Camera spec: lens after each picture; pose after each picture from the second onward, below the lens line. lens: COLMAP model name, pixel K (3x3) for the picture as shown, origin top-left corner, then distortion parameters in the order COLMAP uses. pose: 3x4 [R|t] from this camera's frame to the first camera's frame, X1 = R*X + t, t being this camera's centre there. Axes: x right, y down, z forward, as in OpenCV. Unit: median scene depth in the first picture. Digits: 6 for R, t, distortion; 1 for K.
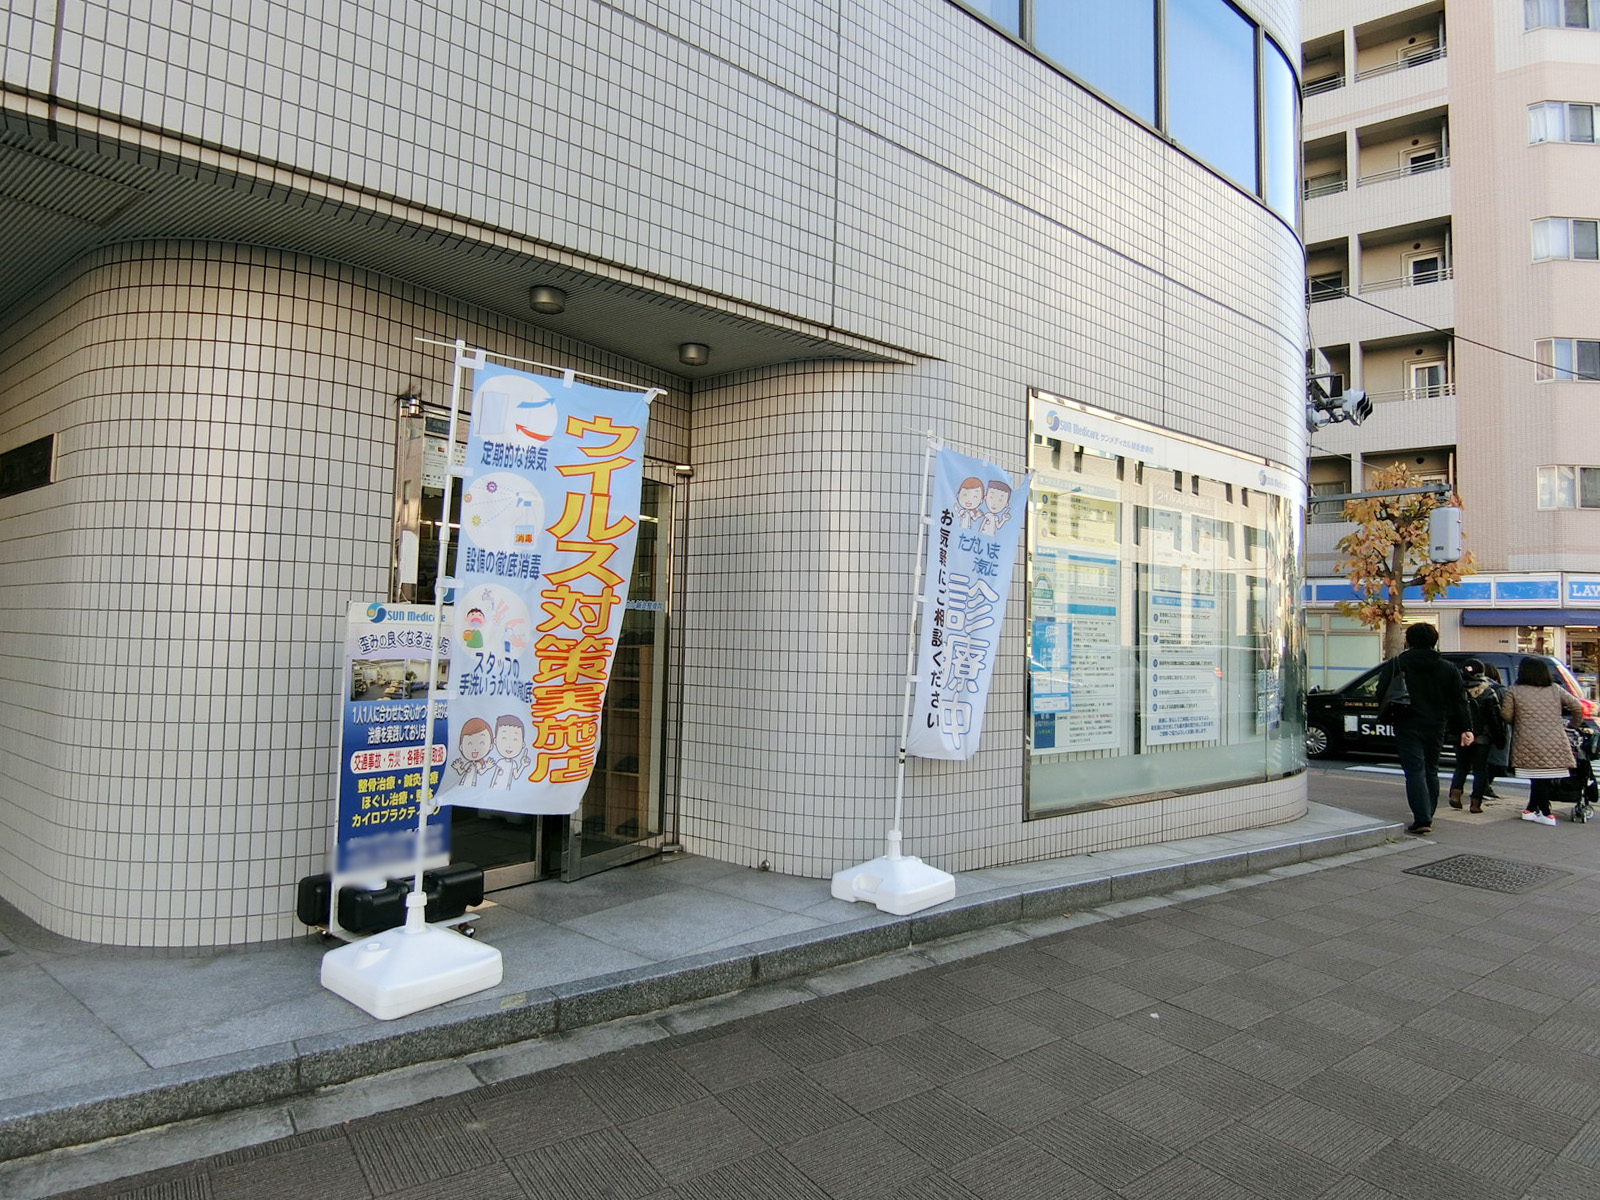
lens RADIAL K [[911.8, 0, 800.0], [0, 911.8, 600.0], [0, 0, 1]] dist [-0.020375, 0.000997]
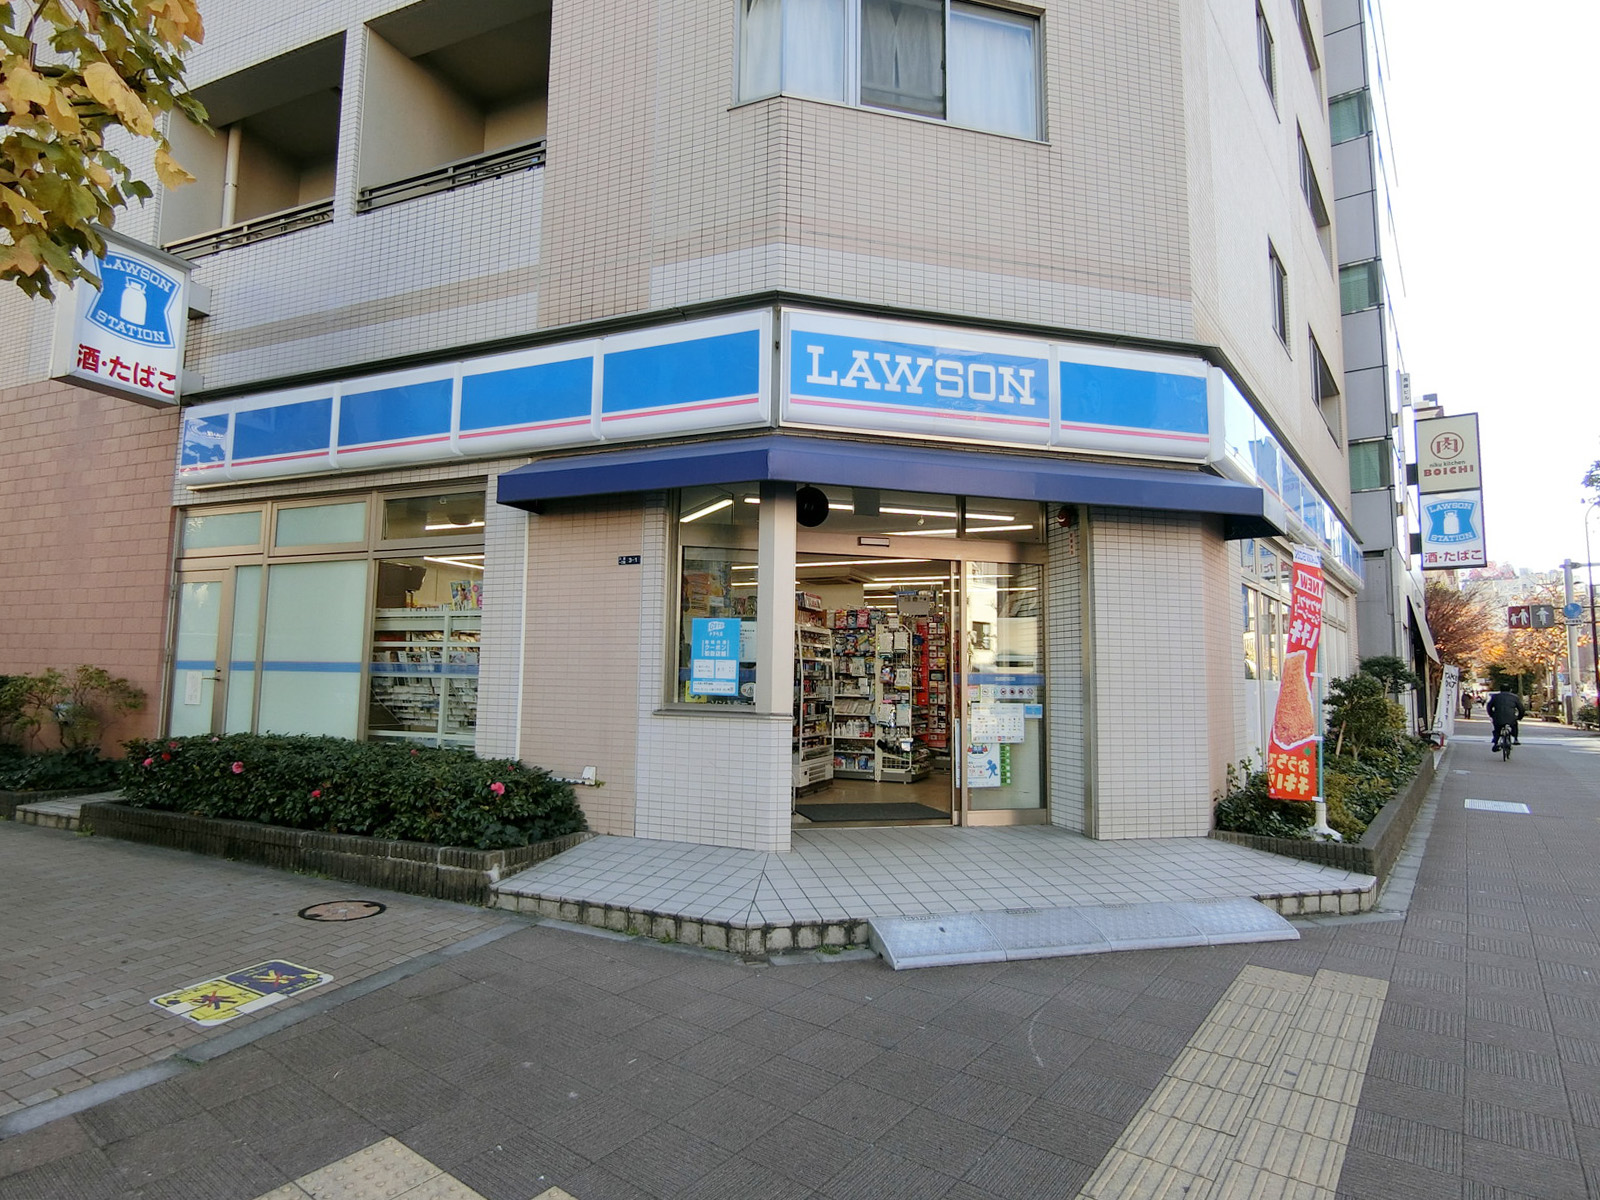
lens RADIAL K [[911.8, 0, 800.0], [0, 911.8, 600.0], [0, 0, 1]] dist [-0.020375, 0.000997]
pose [[0.973731, 0.008234, 0.227551, 2.300868], [-0.000155, 0.999370, -0.035498, 0.207717], [-0.227700, 0.034530, 0.973119, 2.114570]]
